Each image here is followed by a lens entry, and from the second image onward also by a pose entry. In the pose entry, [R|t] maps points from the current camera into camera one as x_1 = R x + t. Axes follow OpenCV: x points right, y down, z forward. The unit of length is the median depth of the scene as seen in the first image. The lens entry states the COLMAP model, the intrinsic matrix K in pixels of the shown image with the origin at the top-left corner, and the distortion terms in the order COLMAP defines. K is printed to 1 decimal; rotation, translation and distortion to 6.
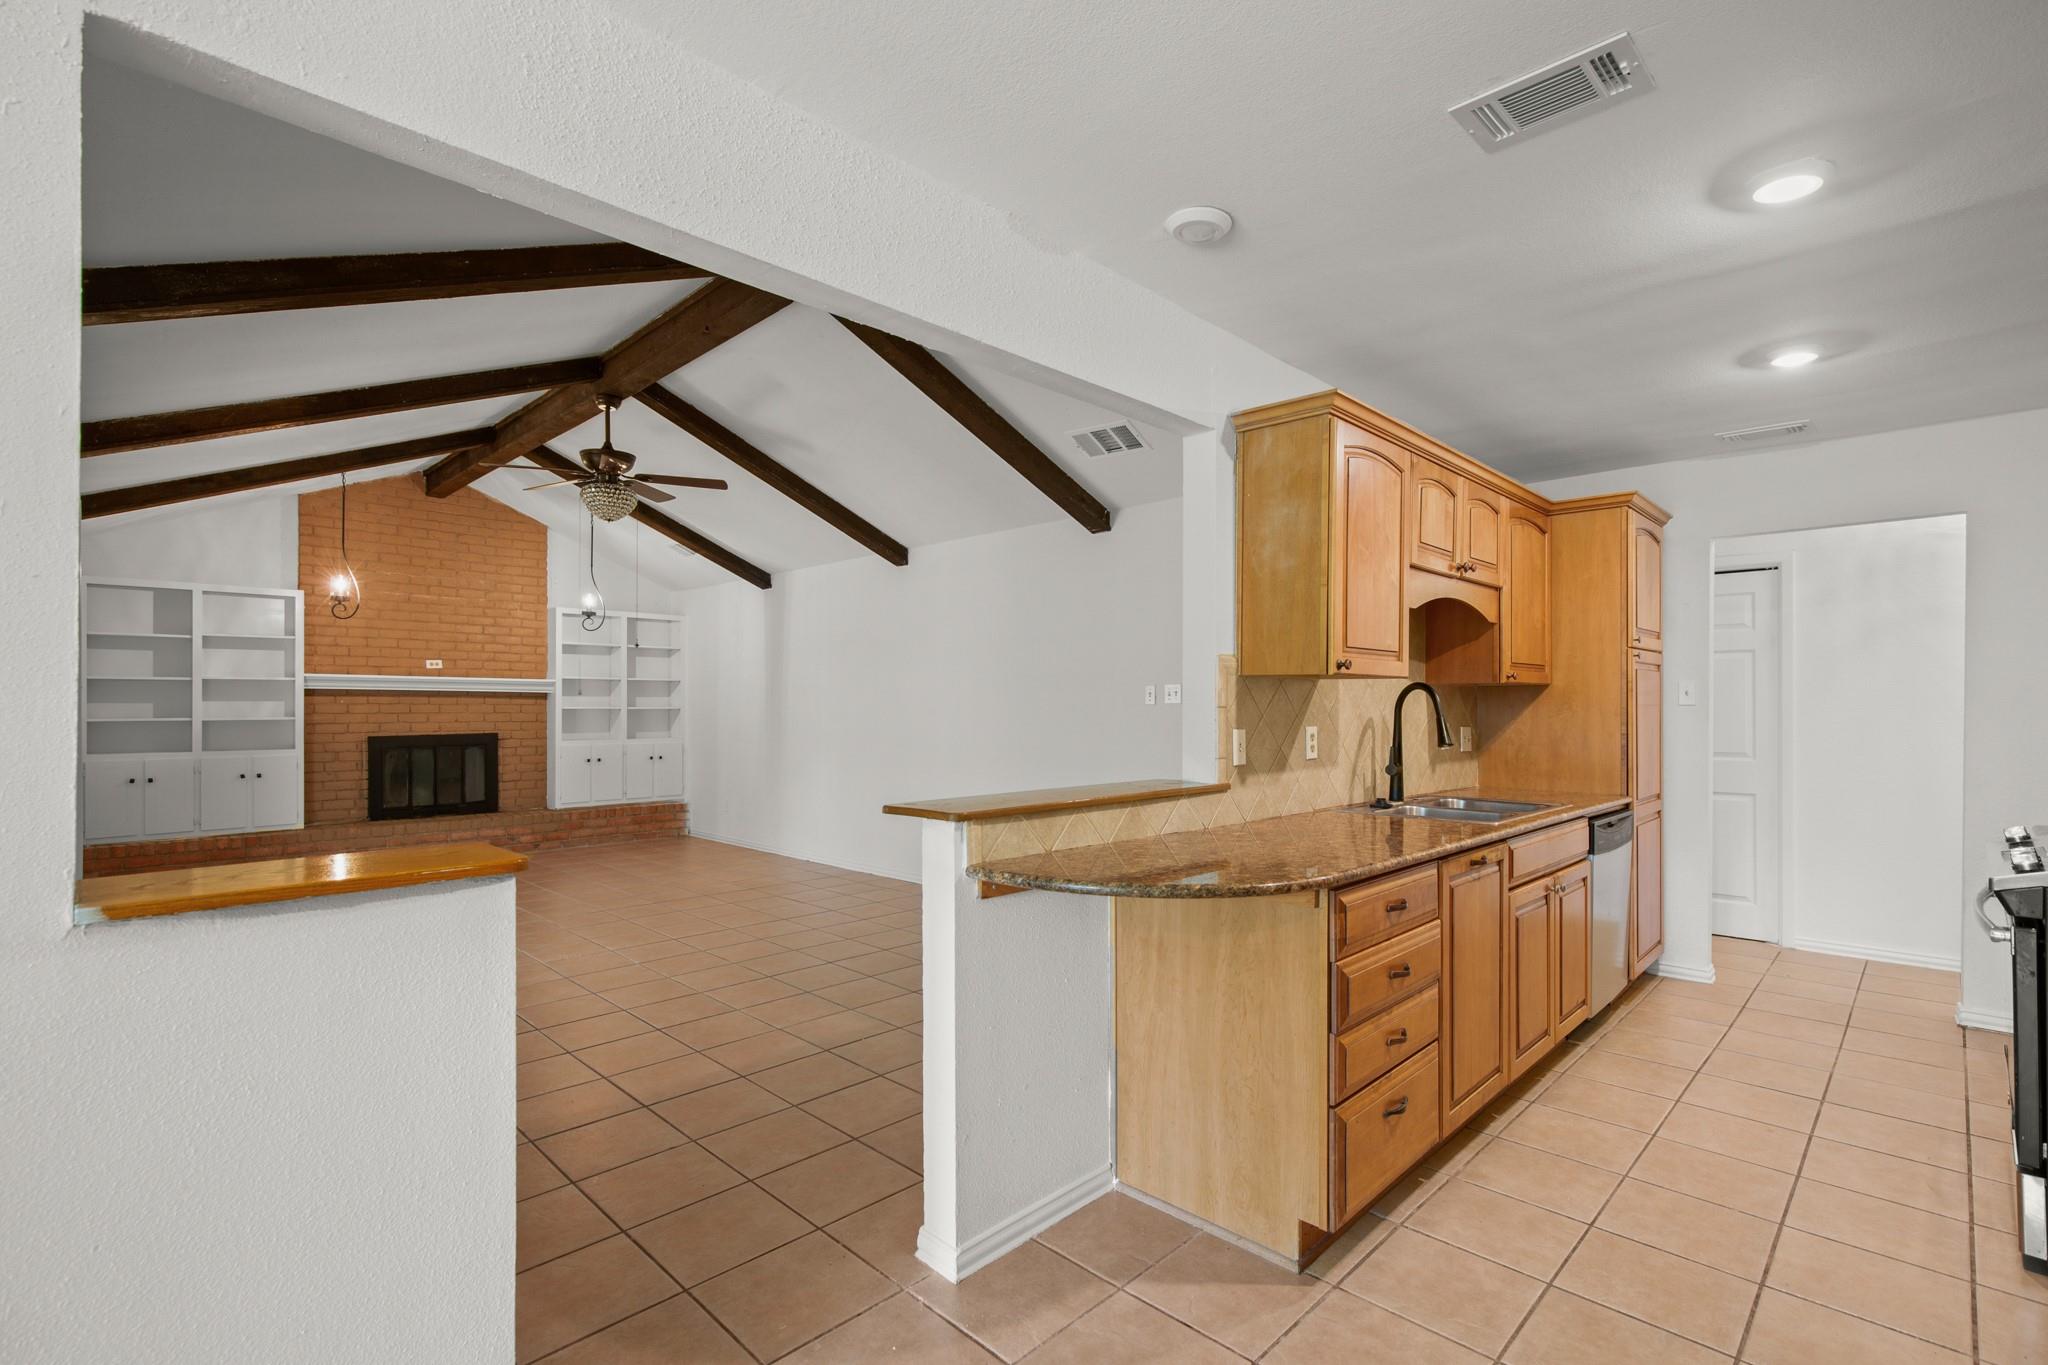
lens RADIAL K [[951.8, 0, 1037.4], [0, 951.8, 708.1], [0, 0, 1]] dist [-0.000918, 0.000961]
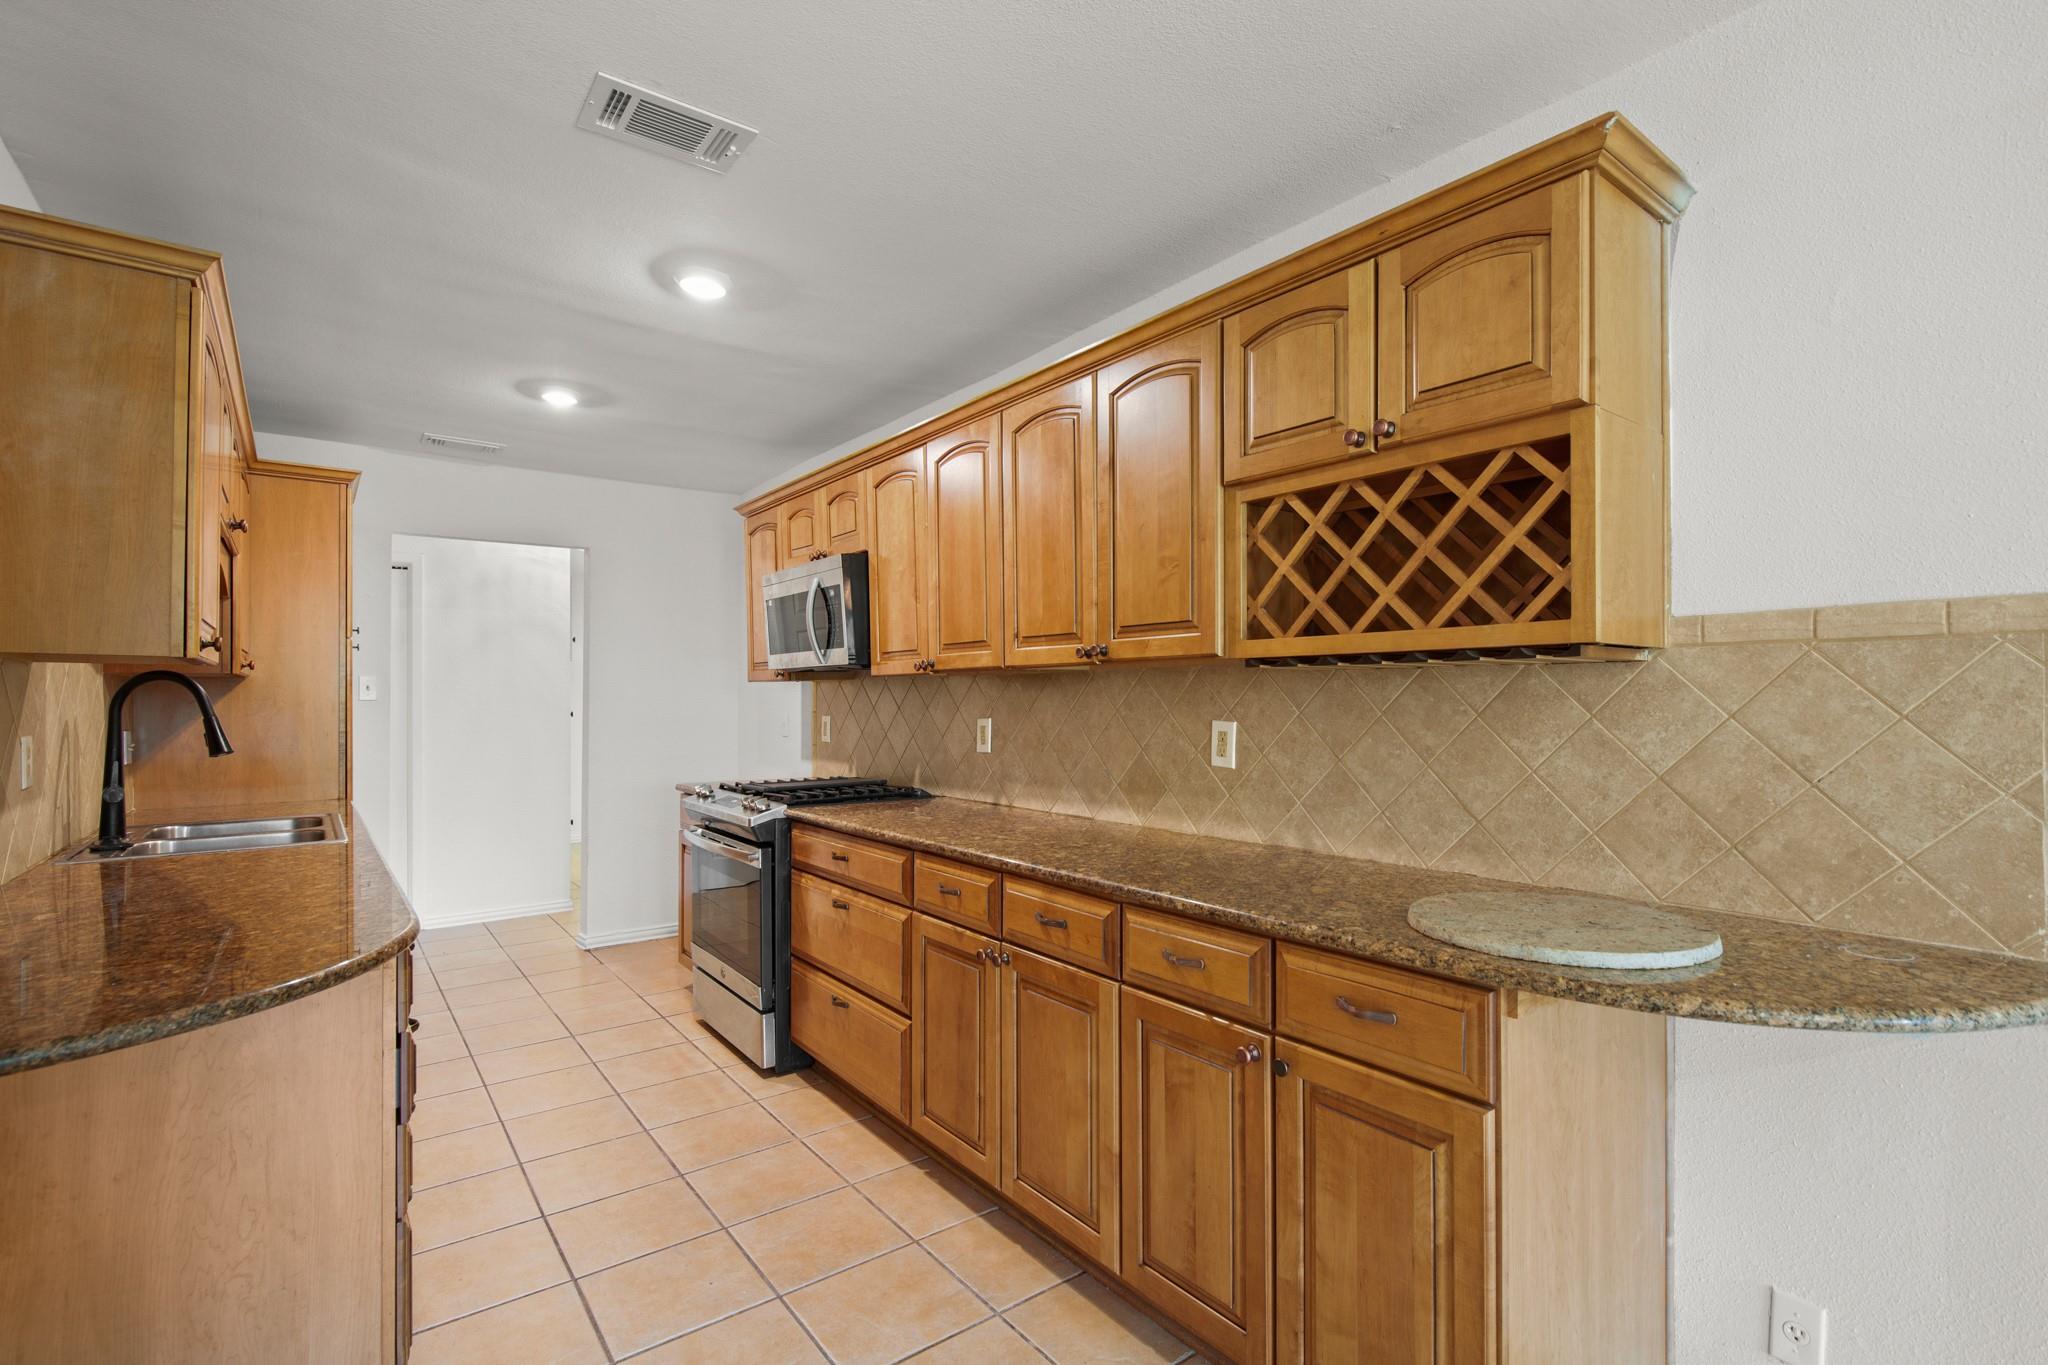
lens RADIAL K [[951.8, 0, 1065.2], [0, 951.8, 704.9], [0, 0, 1]] dist [-0.000918, 0.000961]
pose [[0.127741, -0.007399, 0.991780, -0.128427], [0.005021, 0.999964, 0.006814, -0.000999], [-0.991795, 0.004110, 0.127774, 0.119424]]
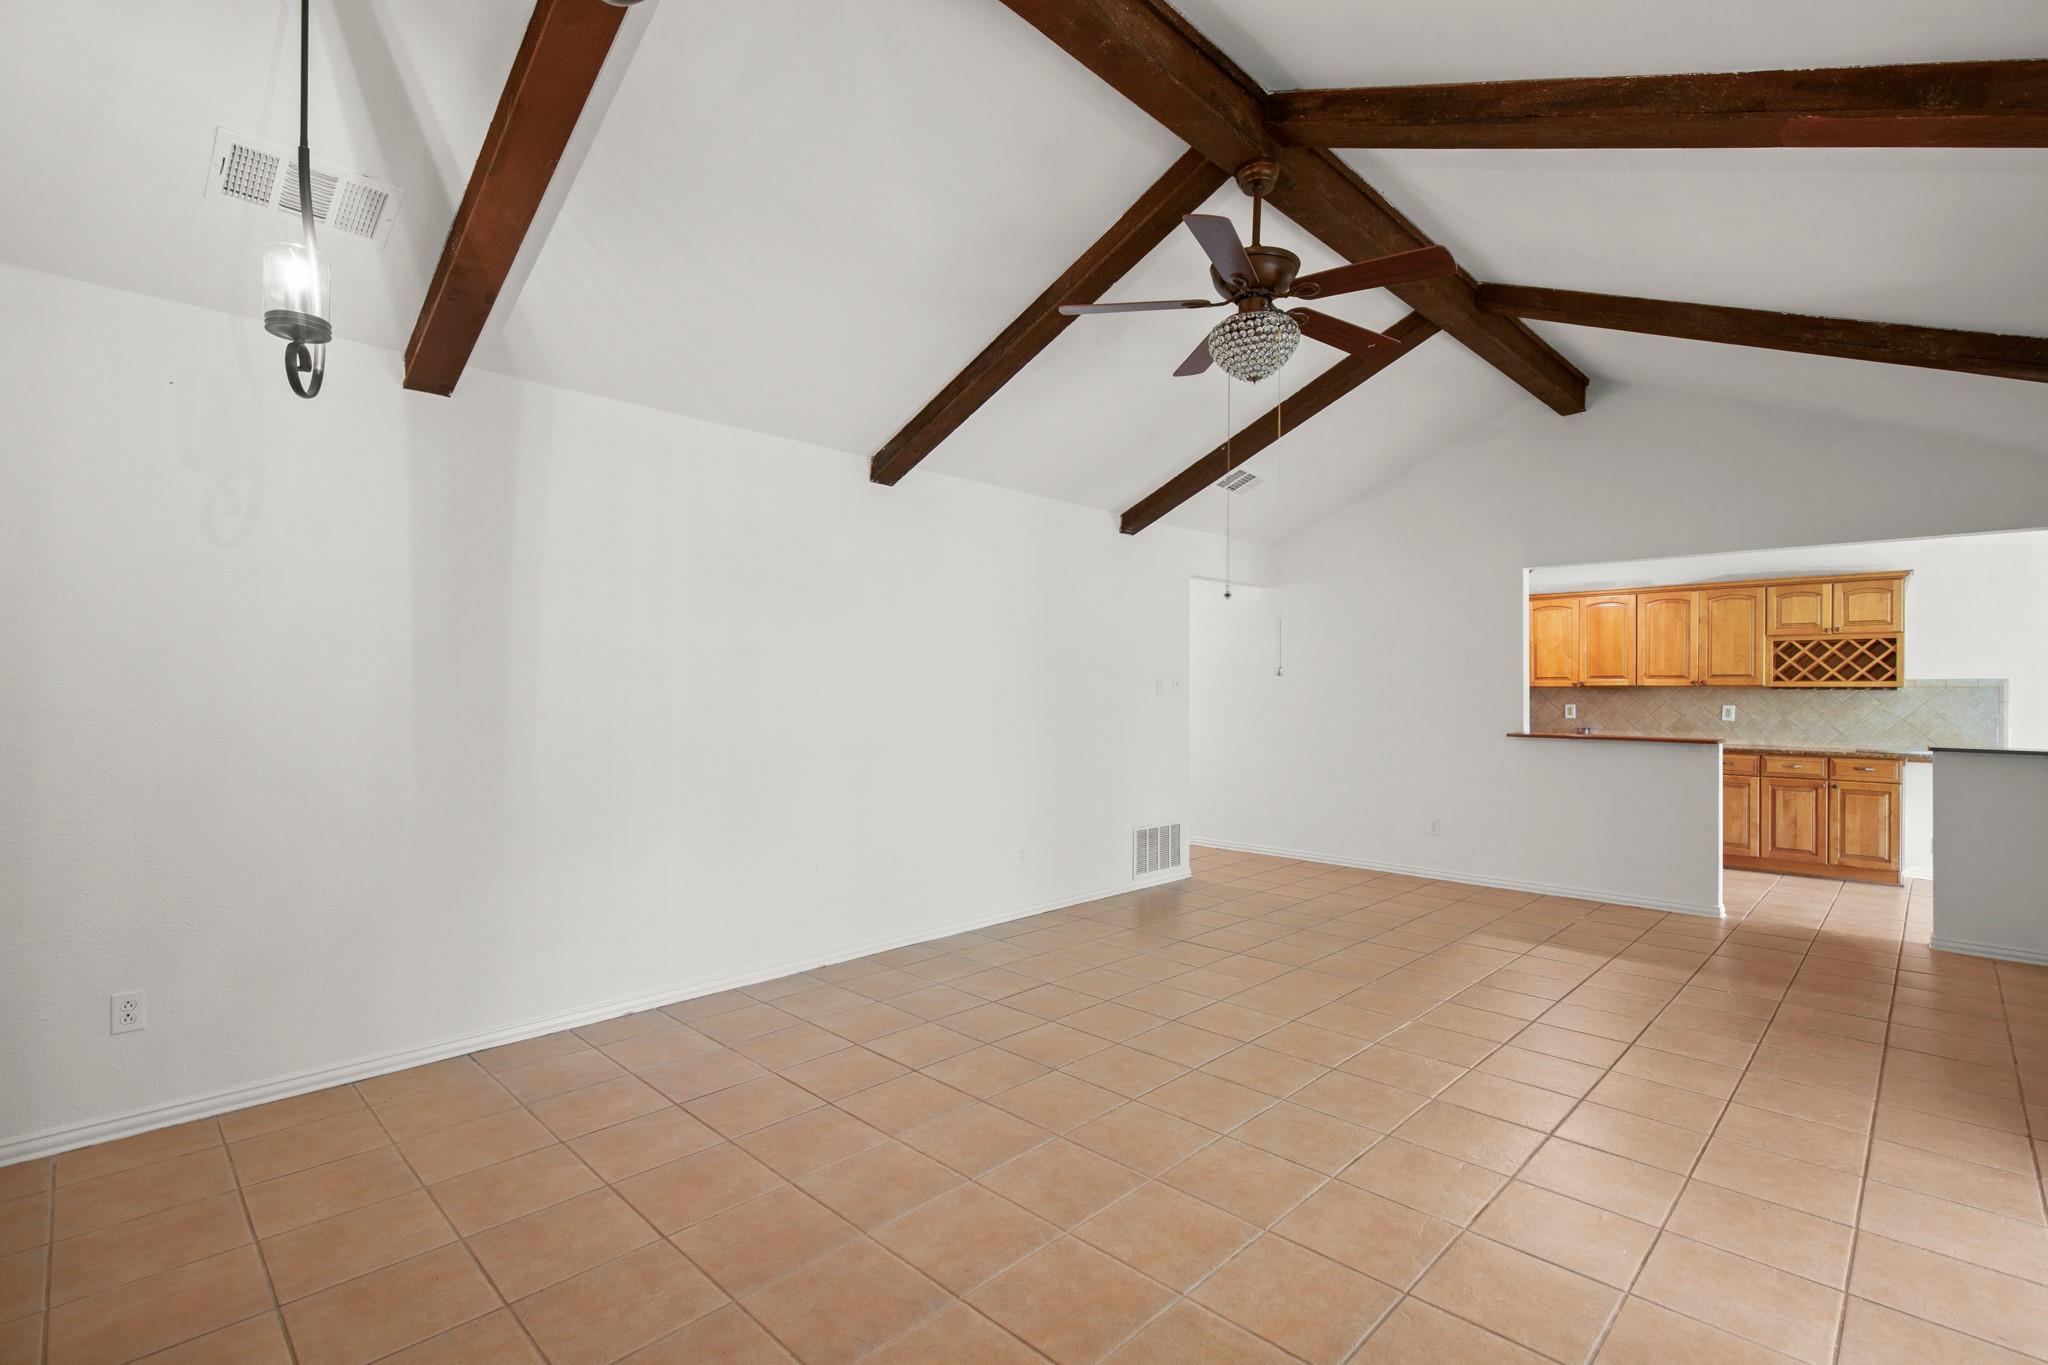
lens RADIAL K [[951.8, 0, 1034.8], [0, 951.8, 692.3], [0, 0, 1]] dist [-0.000918, 0.000961]
pose [[-0.007128, -0.001281, 0.999974, -0.735047], [-0.004644, 0.999988, 0.001248, -0.004268], [-0.999964, -0.004635, -0.007134, 0.784692]]
